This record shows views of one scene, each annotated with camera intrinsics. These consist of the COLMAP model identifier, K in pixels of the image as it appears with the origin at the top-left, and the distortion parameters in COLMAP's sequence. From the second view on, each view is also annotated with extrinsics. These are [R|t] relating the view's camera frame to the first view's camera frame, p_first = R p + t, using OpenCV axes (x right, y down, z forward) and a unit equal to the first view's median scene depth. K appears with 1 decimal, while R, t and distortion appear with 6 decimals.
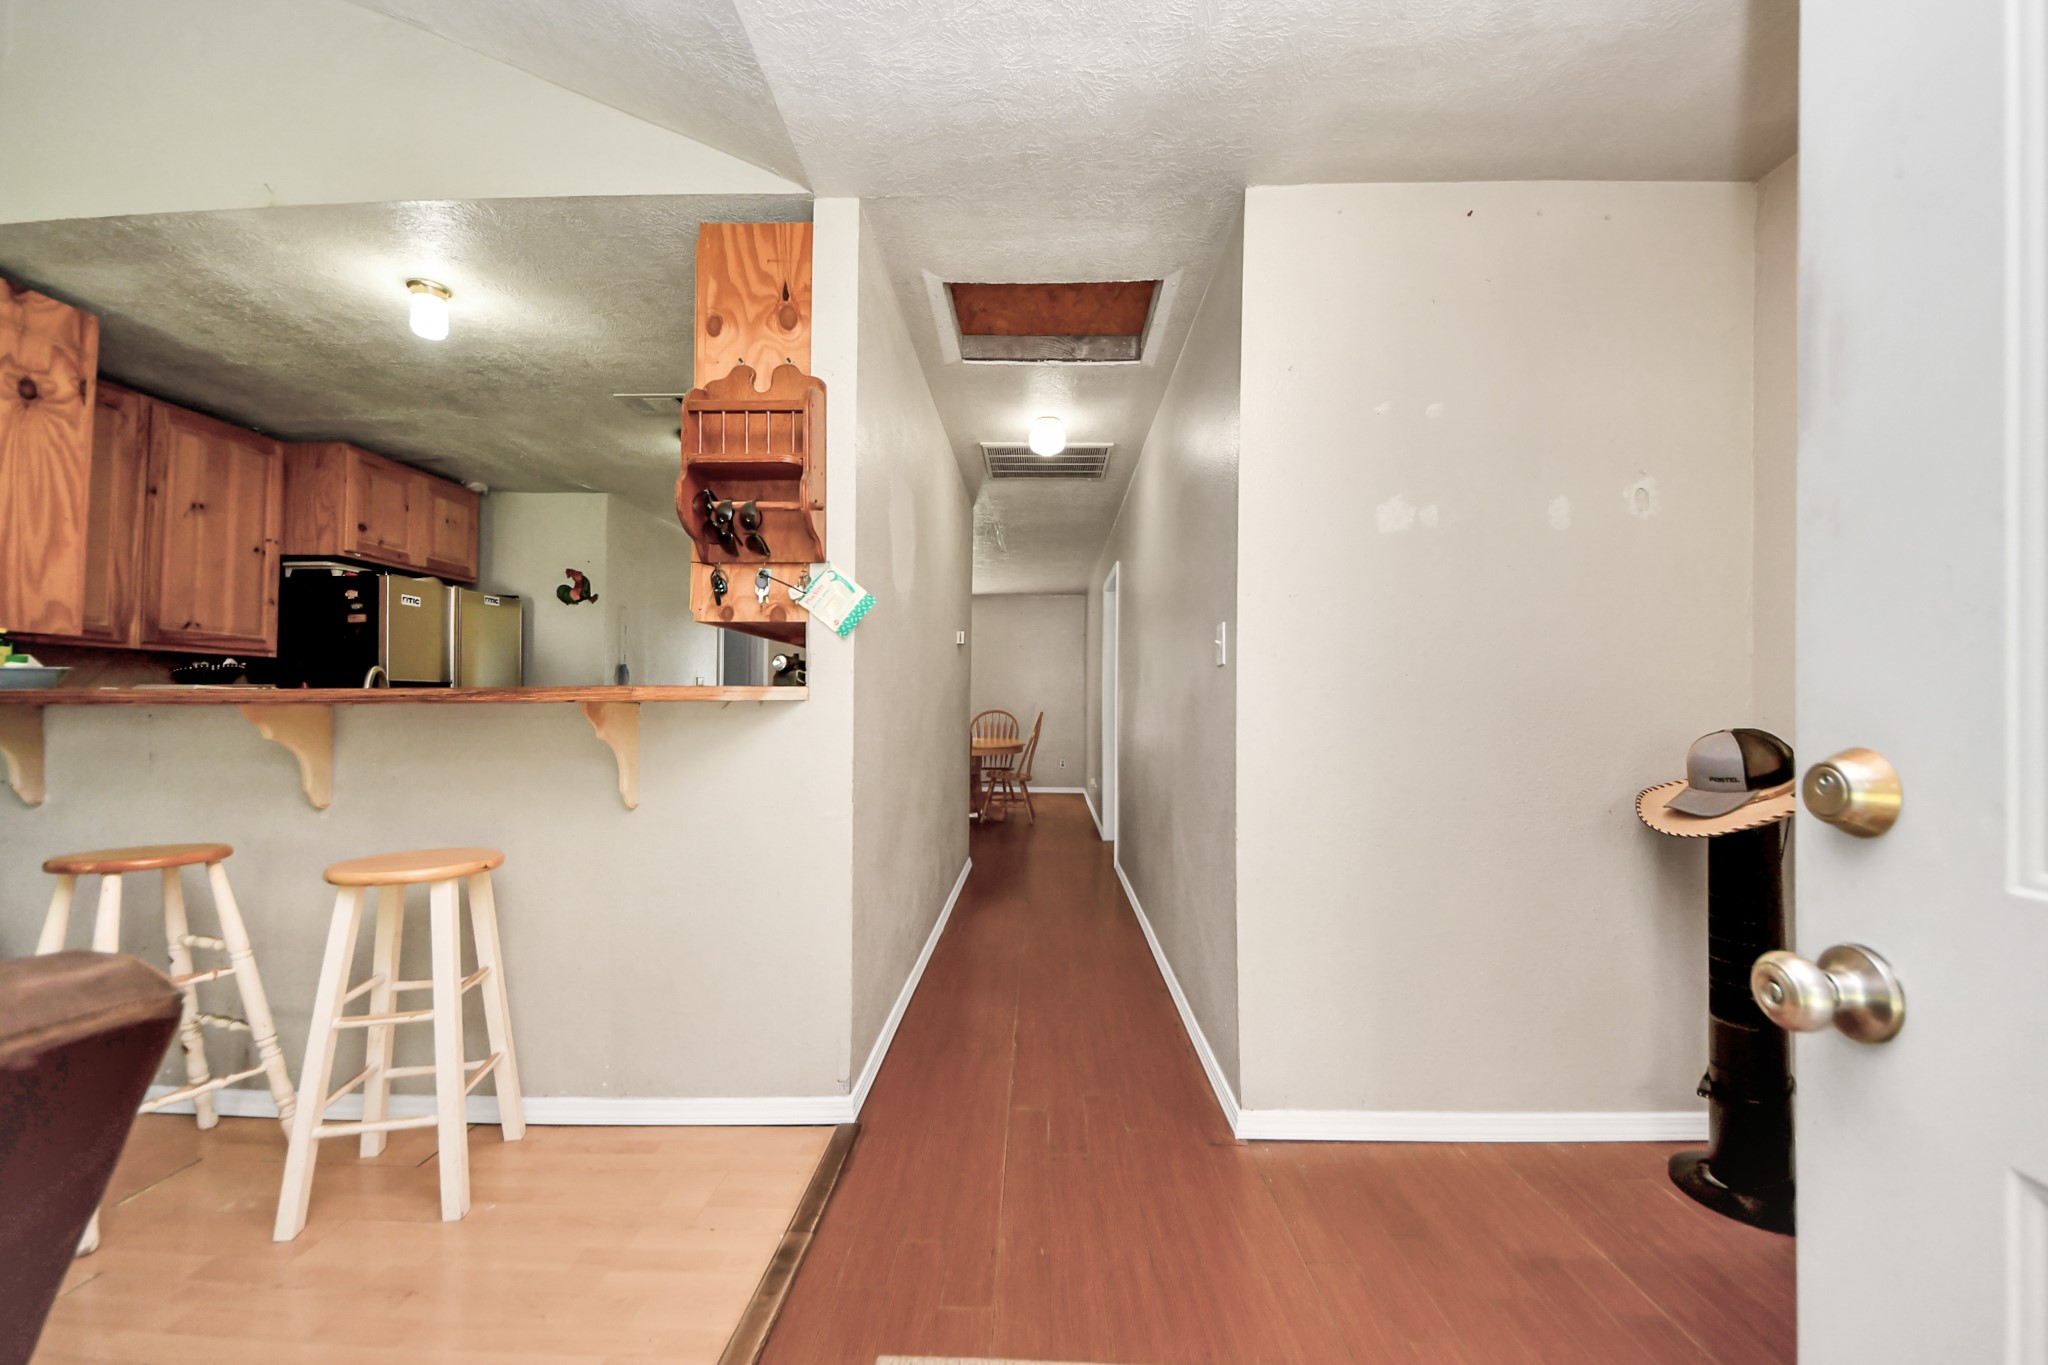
lens RADIAL K [[731.8, 0, 1028.4], [0, 731.8, 687.6], [0, 0, 1]] dist [-0.002210, 0.000231]
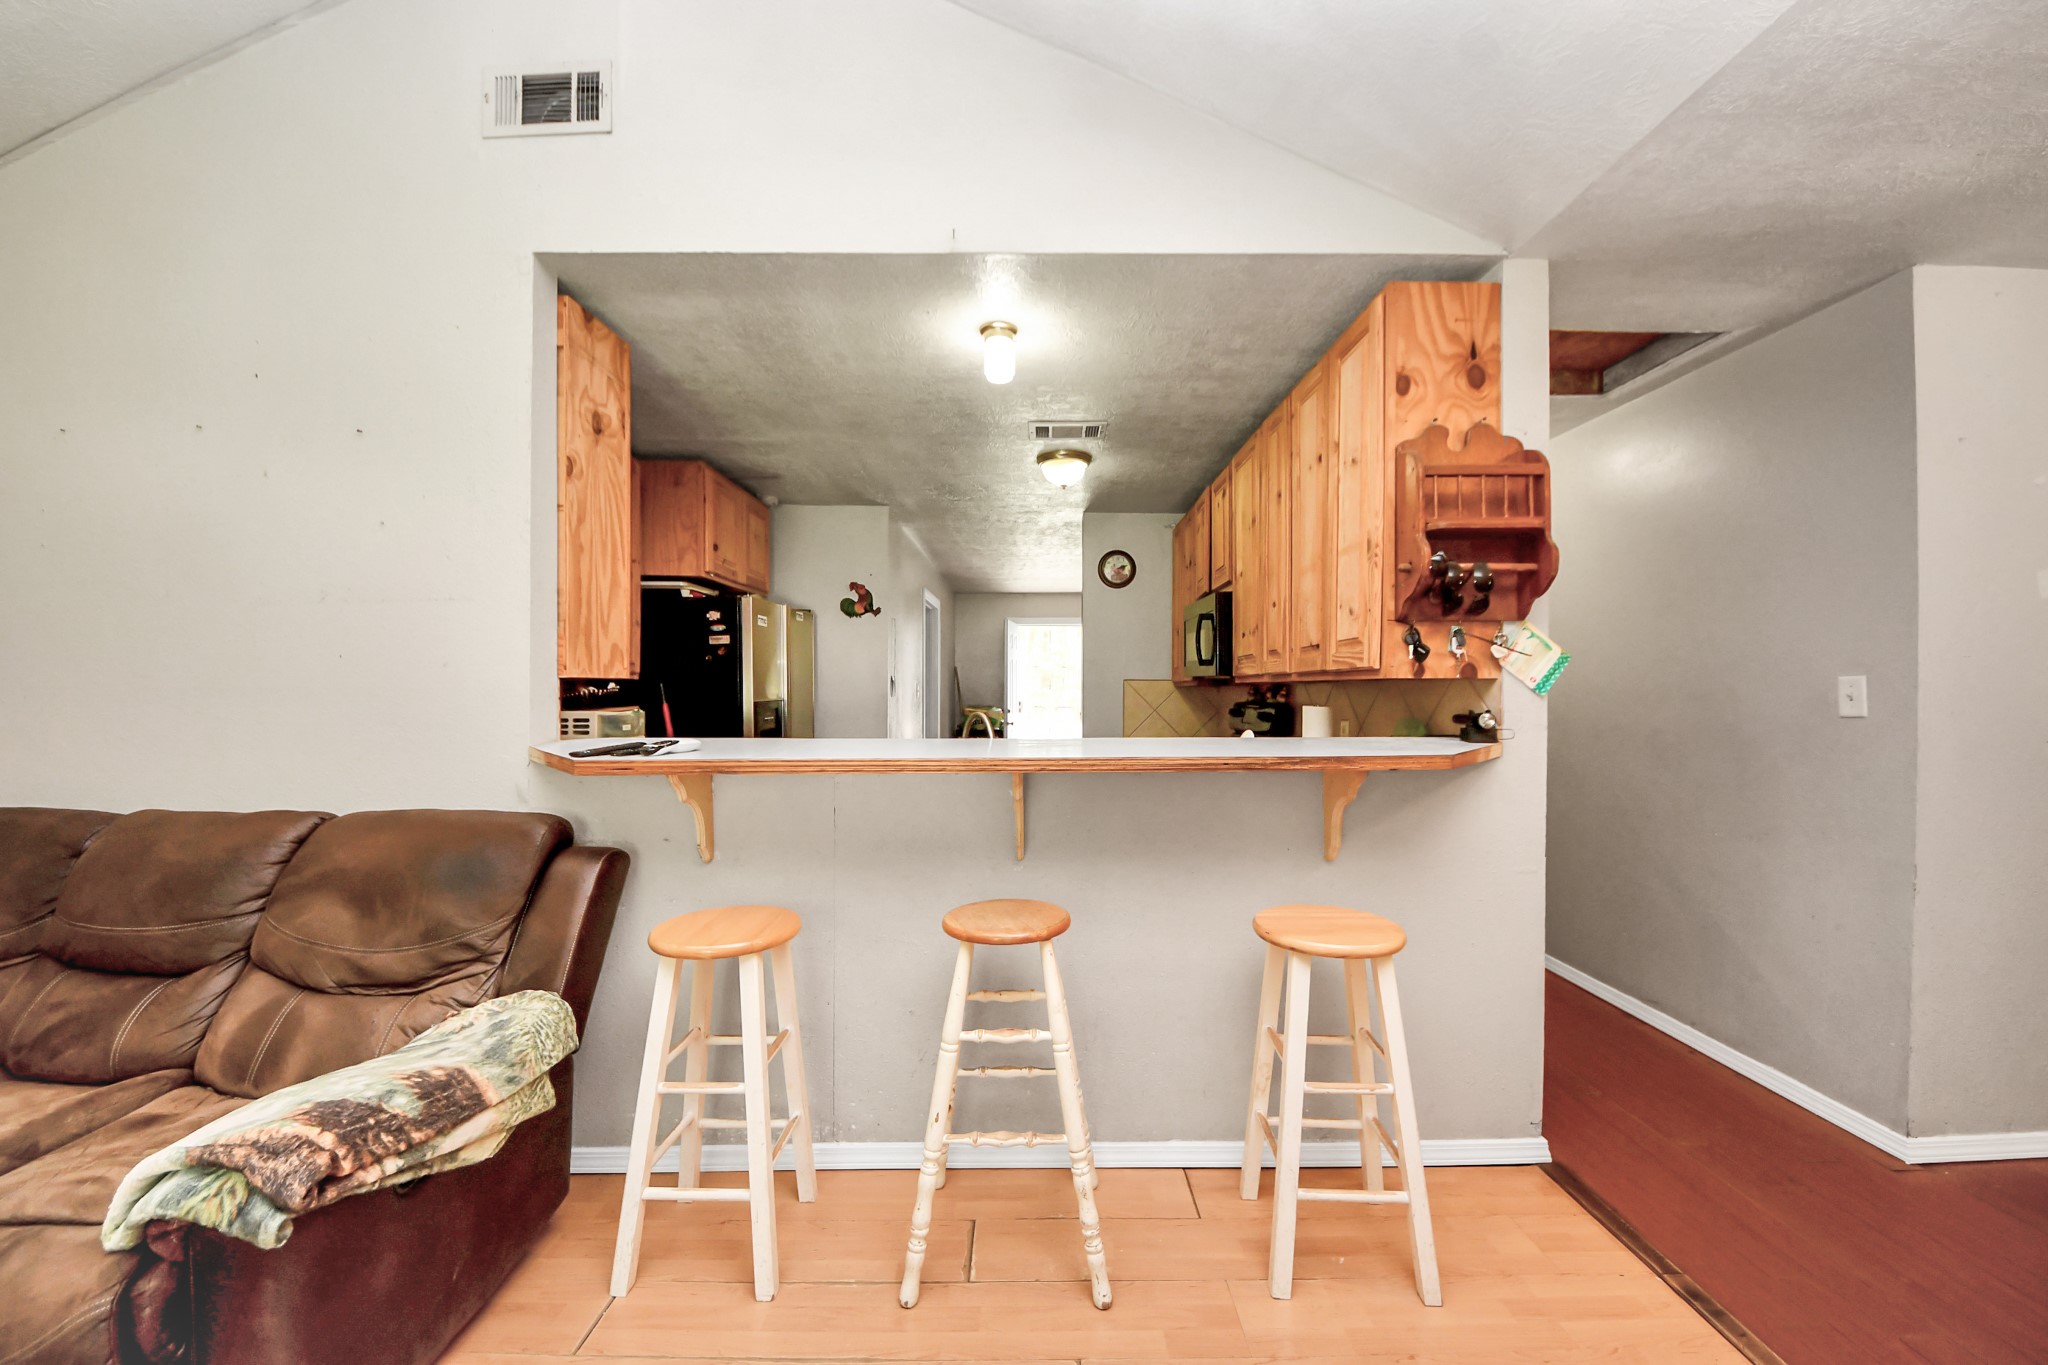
lens RADIAL K [[731.8, 0, 1021.9], [0, 731.8, 683.3], [0, 0, 1]] dist [-0.002210, 0.000231]
pose [[0.999707, -0.000520, 0.024214, -0.534273], [0.000067, 0.999825, 0.018698, -0.054659], [-0.024219, -0.018690, 0.999532, -0.001947]]
